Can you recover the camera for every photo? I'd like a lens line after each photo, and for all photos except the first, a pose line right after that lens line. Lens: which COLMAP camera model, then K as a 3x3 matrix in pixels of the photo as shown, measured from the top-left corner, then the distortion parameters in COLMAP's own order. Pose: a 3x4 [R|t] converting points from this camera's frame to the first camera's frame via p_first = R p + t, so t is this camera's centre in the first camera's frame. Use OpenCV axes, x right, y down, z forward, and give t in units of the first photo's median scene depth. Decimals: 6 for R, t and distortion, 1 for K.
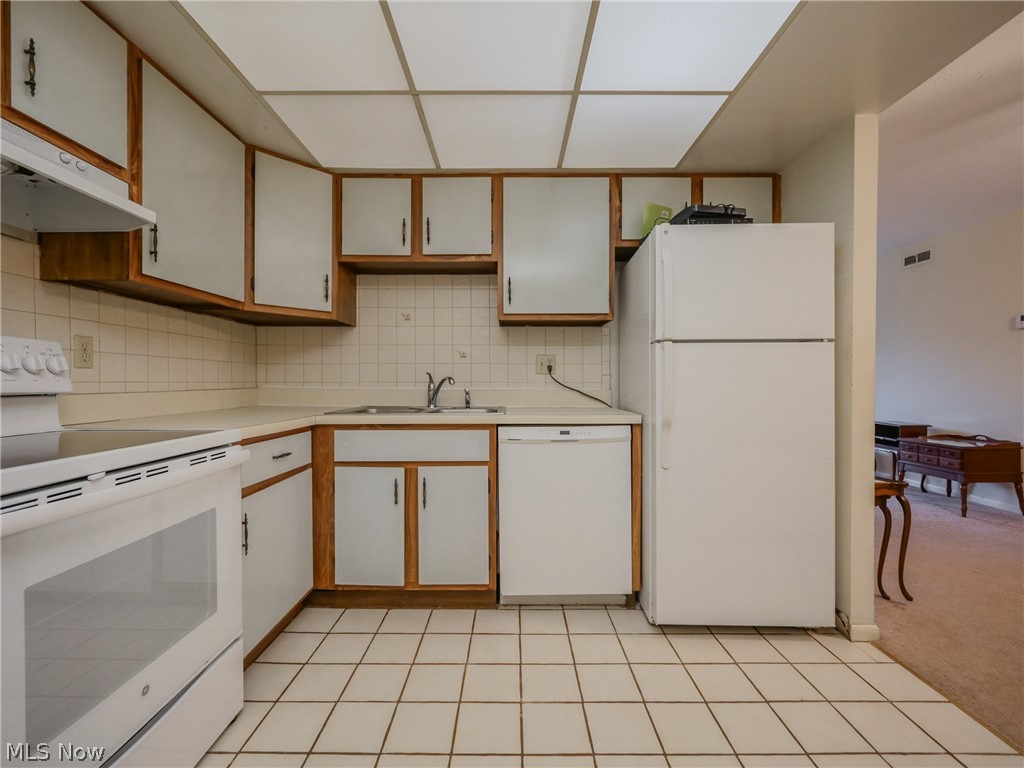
lens RADIAL K [[444.9, 0, 512.0], [0, 444.9, 384.0], [0, 0, 1]] dist [-0.001027, -0.000666]
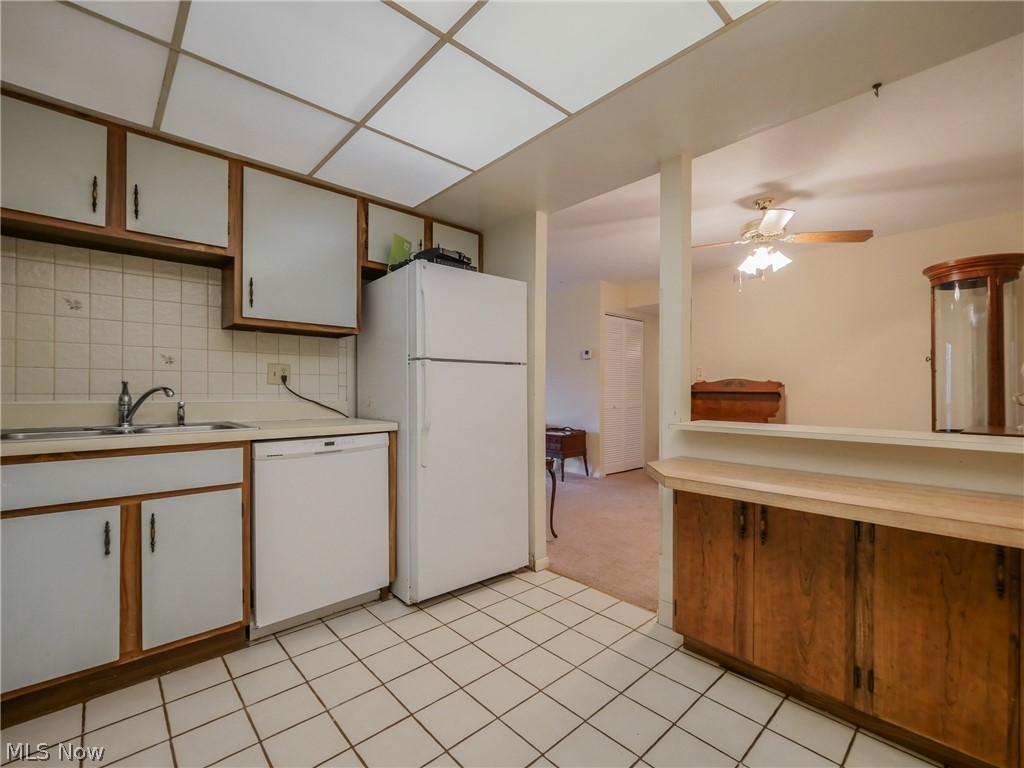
lens RADIAL K [[453.2, 0, 509.1], [0, 453.2, 387.2], [0, 0, 1]] dist [-0.000407, 0.000000]
pose [[0.739431, 0.007093, 0.673195, -0.262401], [0.001478, 0.999925, -0.012158, -0.005884], [-0.673231, 0.009985, 0.739365, -0.036076]]
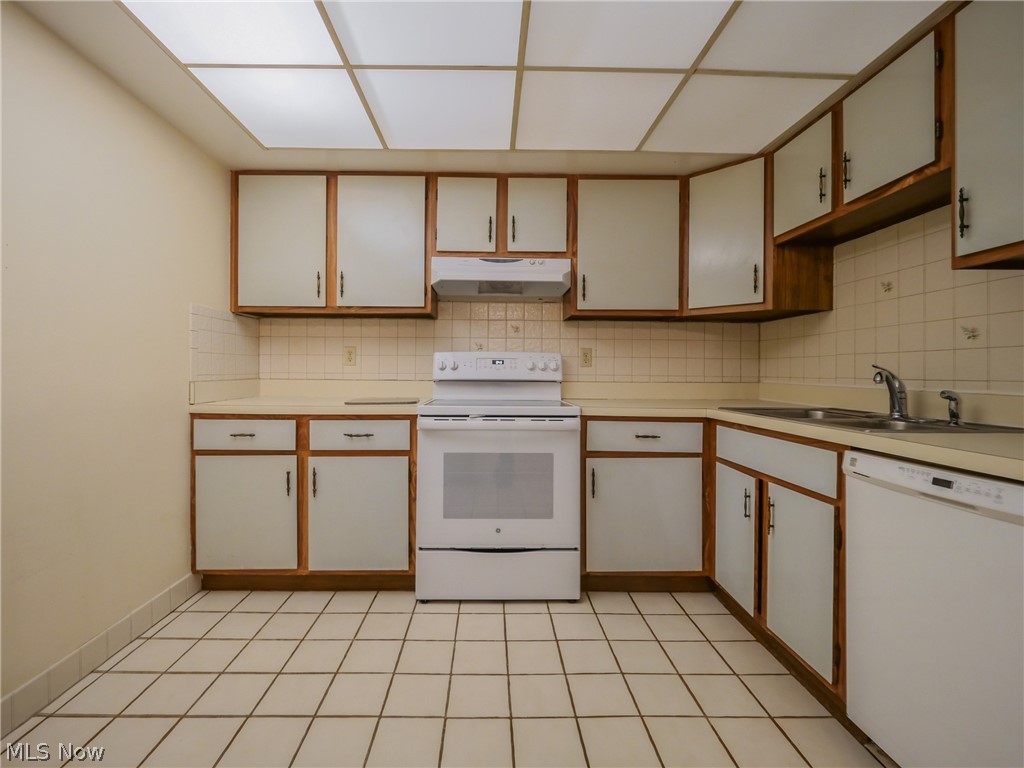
lens RADIAL K [[457.4, 0, 505.5], [0, 457.4, 371.0], [0, 0, 1]] dist [-0.001025, -0.000269]
pose [[0.025495, -0.003091, -0.999670, 0.593411], [-0.015435, 0.999875, -0.003486, -0.006303], [0.999556, 0.015519, 0.025445, 0.476140]]
